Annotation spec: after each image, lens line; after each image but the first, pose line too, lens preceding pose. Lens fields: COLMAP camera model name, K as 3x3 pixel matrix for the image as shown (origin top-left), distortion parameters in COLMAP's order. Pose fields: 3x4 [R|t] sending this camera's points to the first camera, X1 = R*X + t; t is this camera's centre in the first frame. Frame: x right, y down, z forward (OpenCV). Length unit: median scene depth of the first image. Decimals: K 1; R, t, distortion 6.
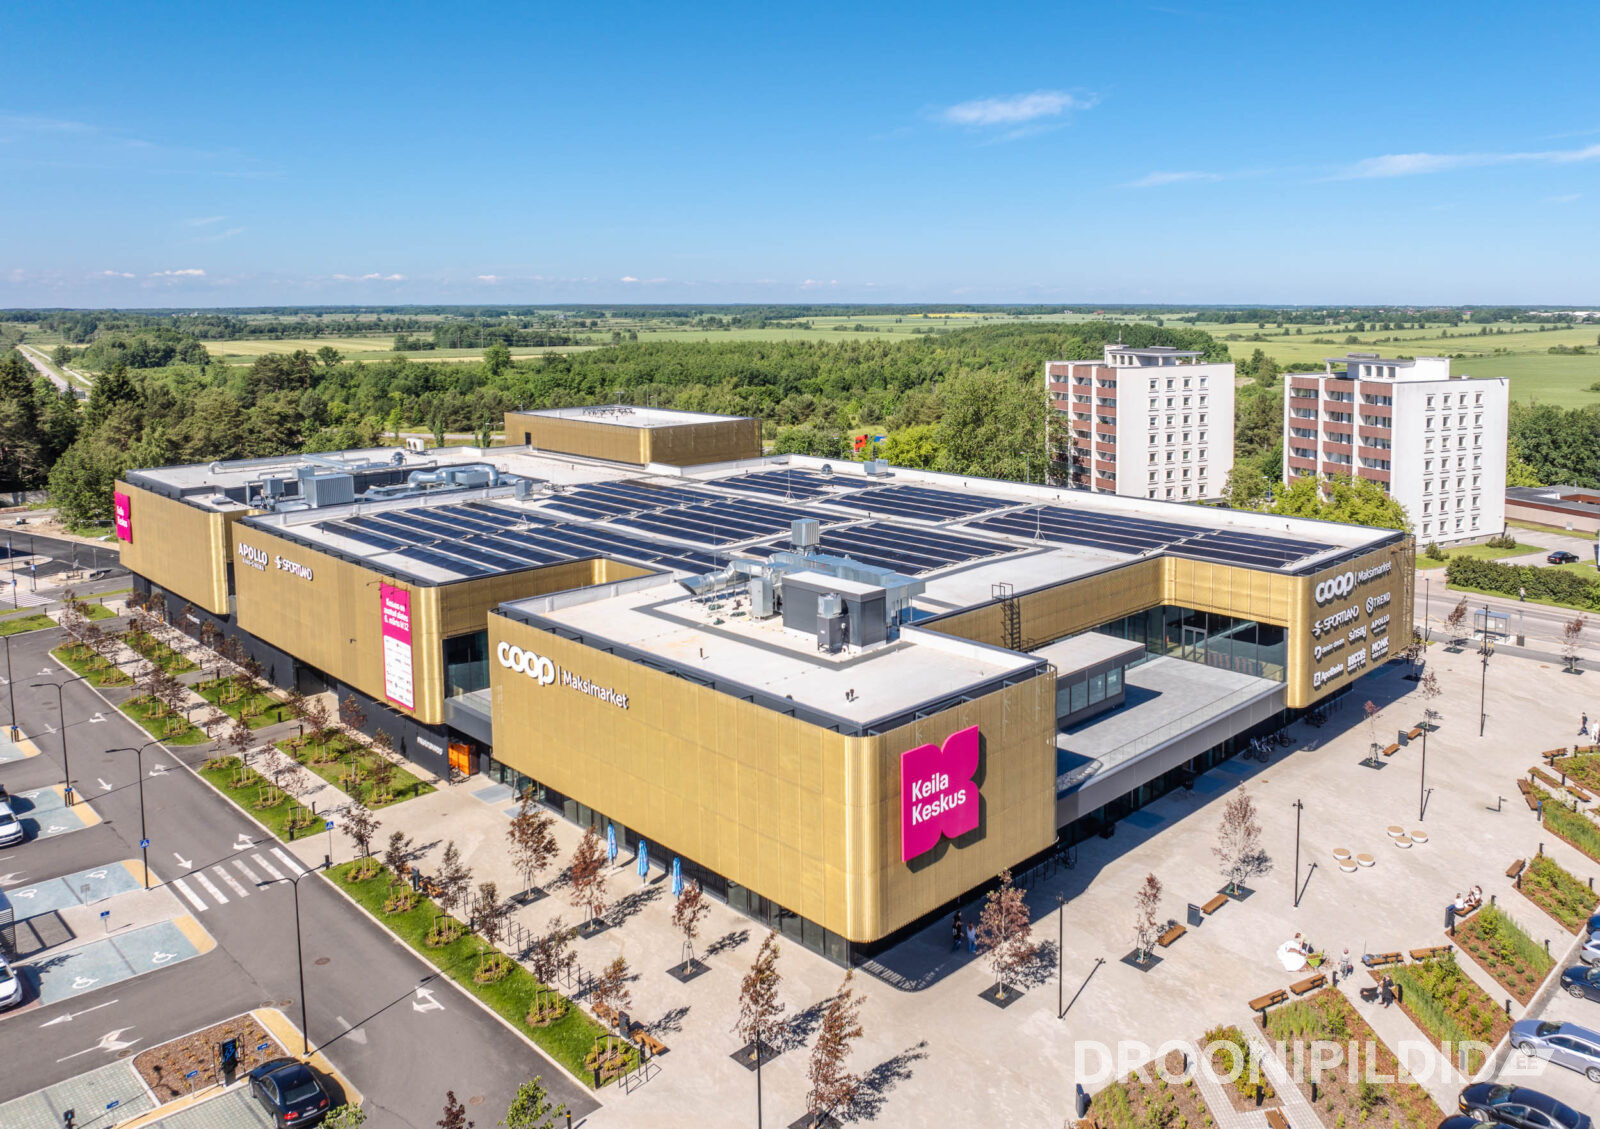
lens RADIAL K [[1194.1, 0, 1011.2], [0, 1194.1, 398.3], [0, 0, 1]] dist [-0.024448, -0.004515]
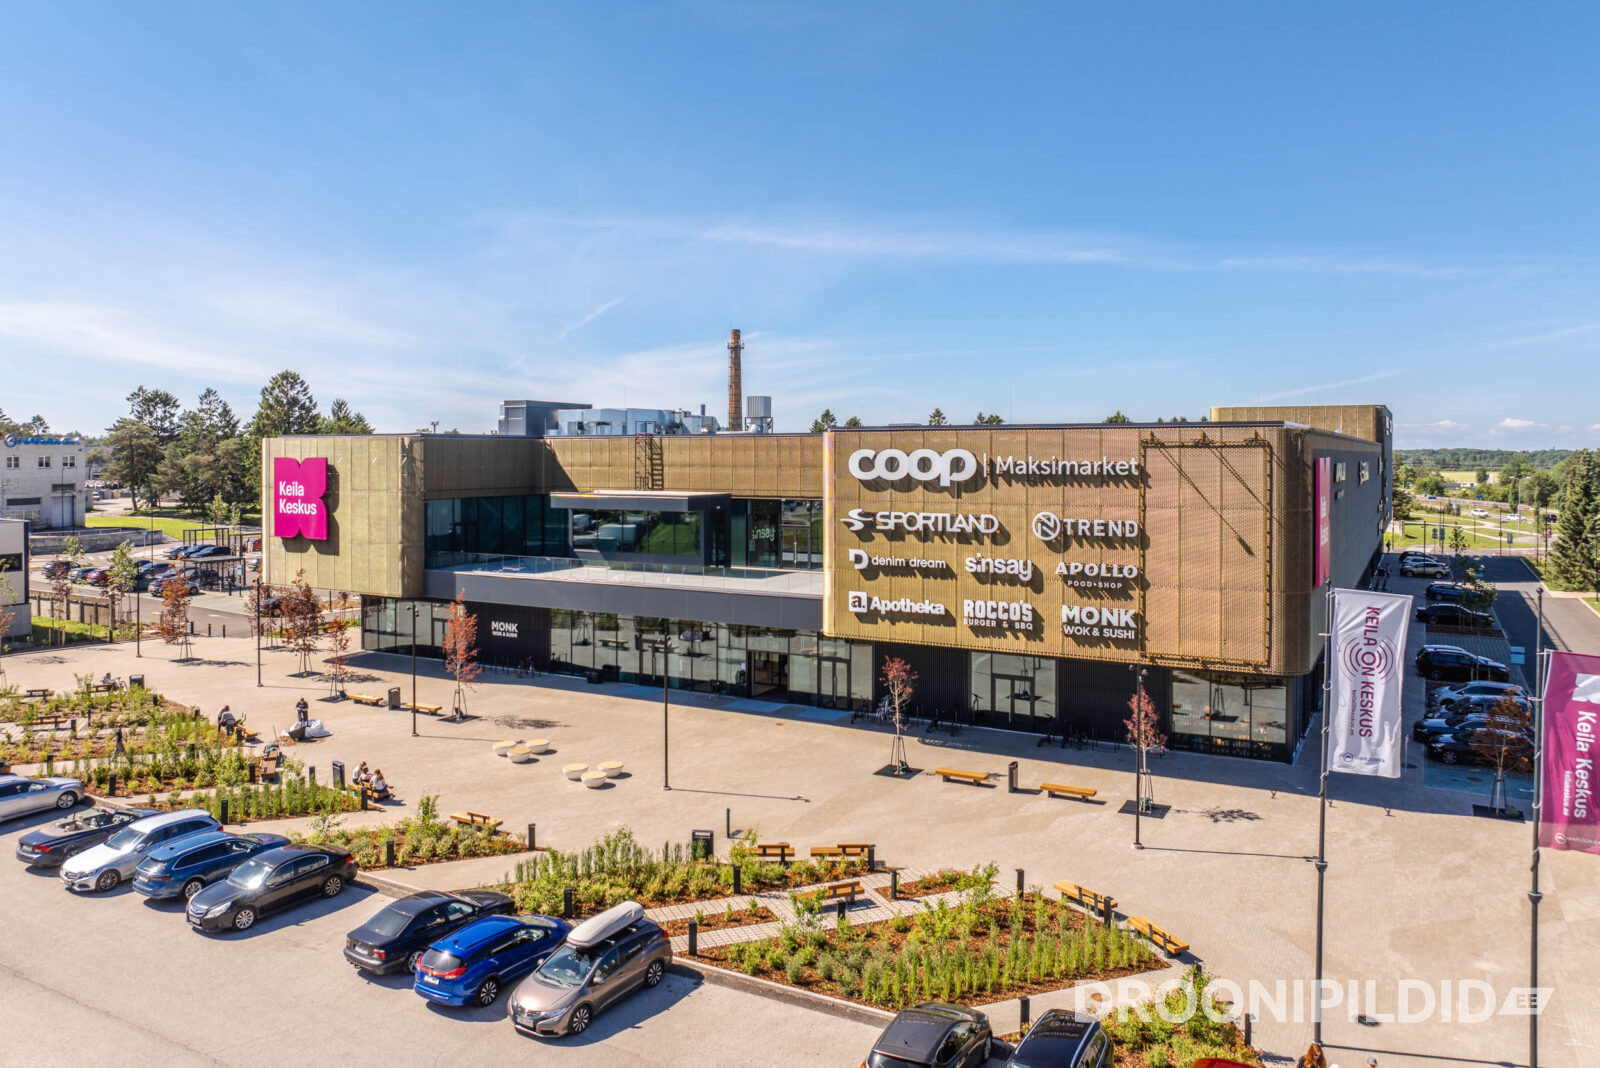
lens RADIAL K [[1142.6, 0, 771.0], [0, 1142.6, 465.5], [0, 0, 1]] dist [-0.041152, 0.014624]
pose [[0.182375, 0.011917, -0.983157, 0.850114], [-0.075559, 0.997139, -0.001930, 0.169587], [0.980321, 0.074639, 0.182754, 0.846669]]
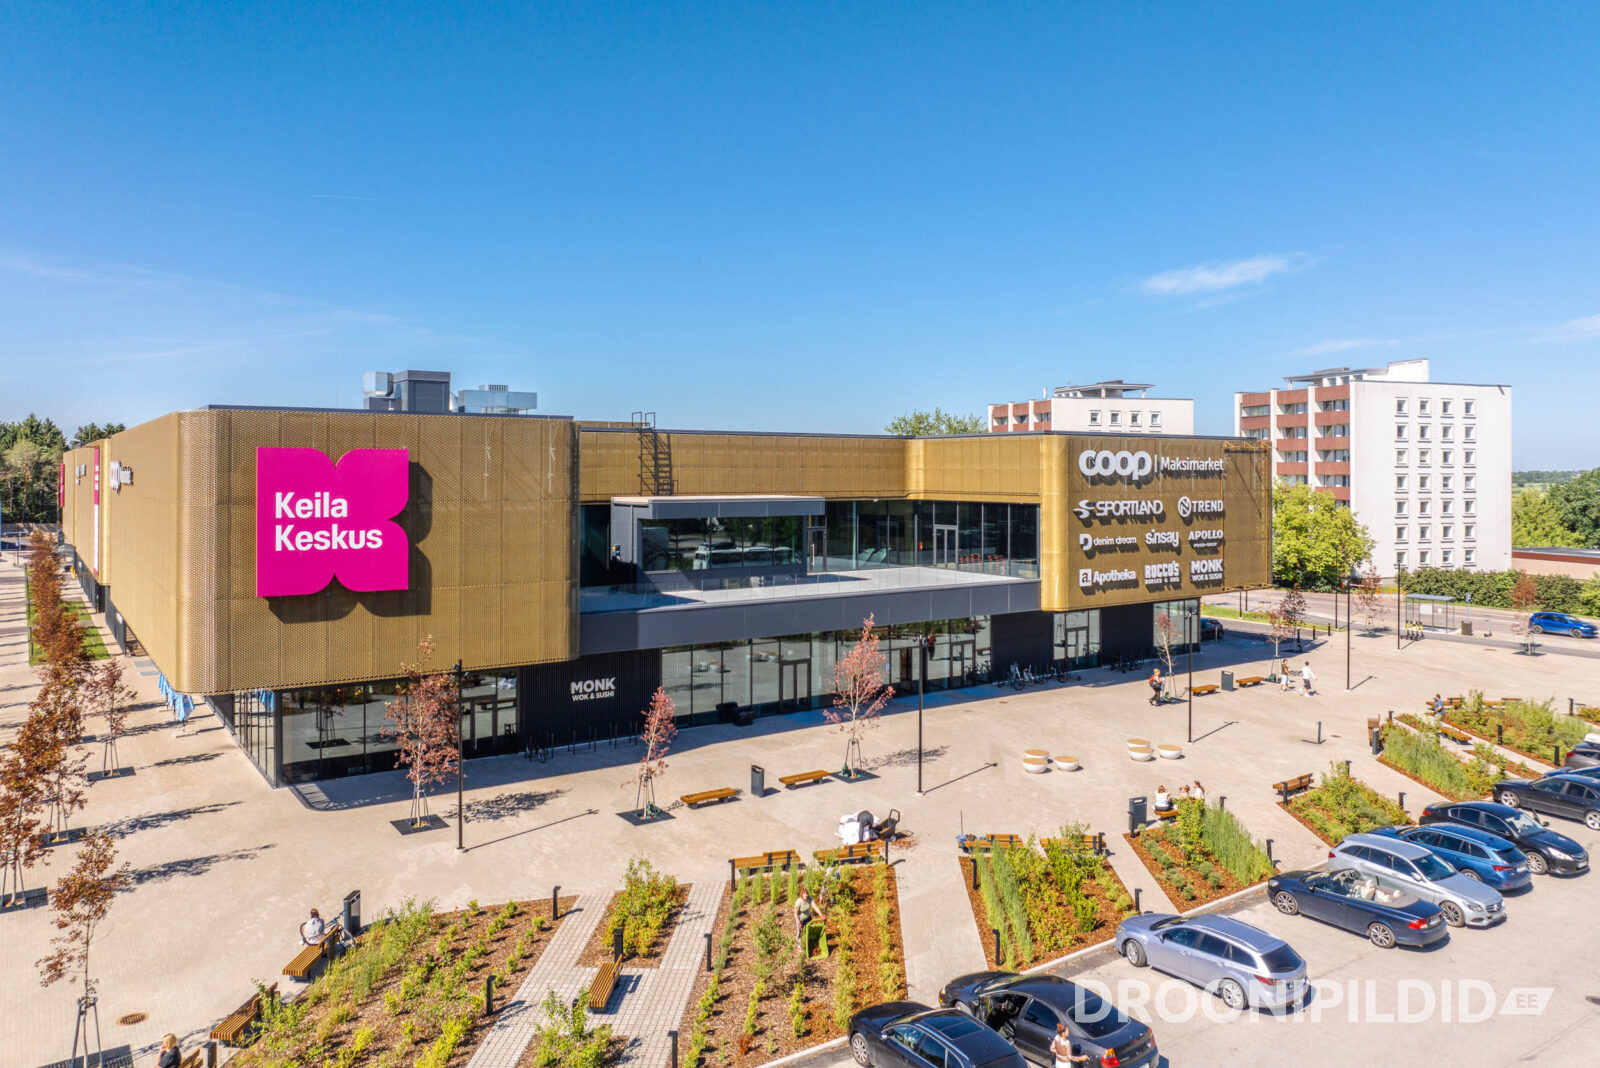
lens RADIAL K [[1142.6, 0, 812.8], [0, 1142.6, 461.4], [0, 0, 1]] dist [-0.041152, 0.014624]
pose [[0.971867, 0.000009, -0.235531, 0.261595], [-0.020933, 0.996046, -0.086338, 0.230007], [0.234599, 0.088840, 0.968024, 0.253650]]
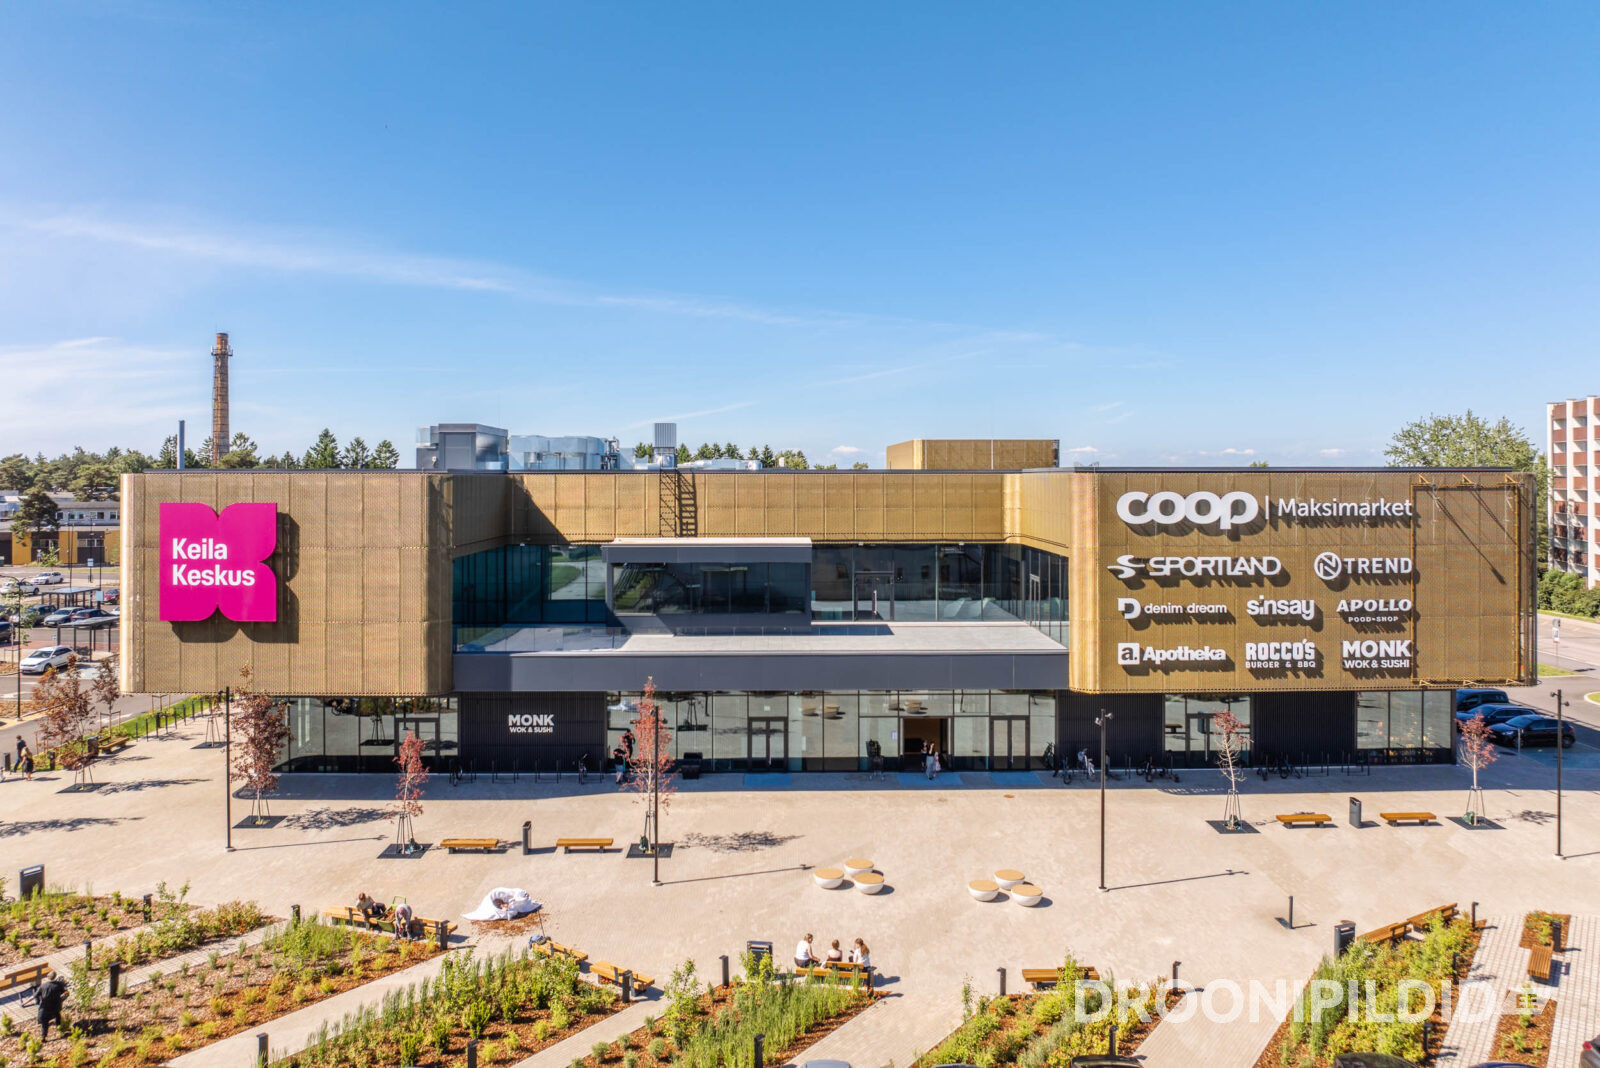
lens RADIAL K [[1142.6, 0, 797.1], [0, 1142.6, 465.9], [0, 0, 1]] dist [-0.041152, 0.014624]
pose [[0.668475, -0.007537, -0.743697, 0.575334], [-0.058382, 0.996331, -0.062574, 0.188910], [0.741440, 0.085247, 0.665582, 0.494660]]
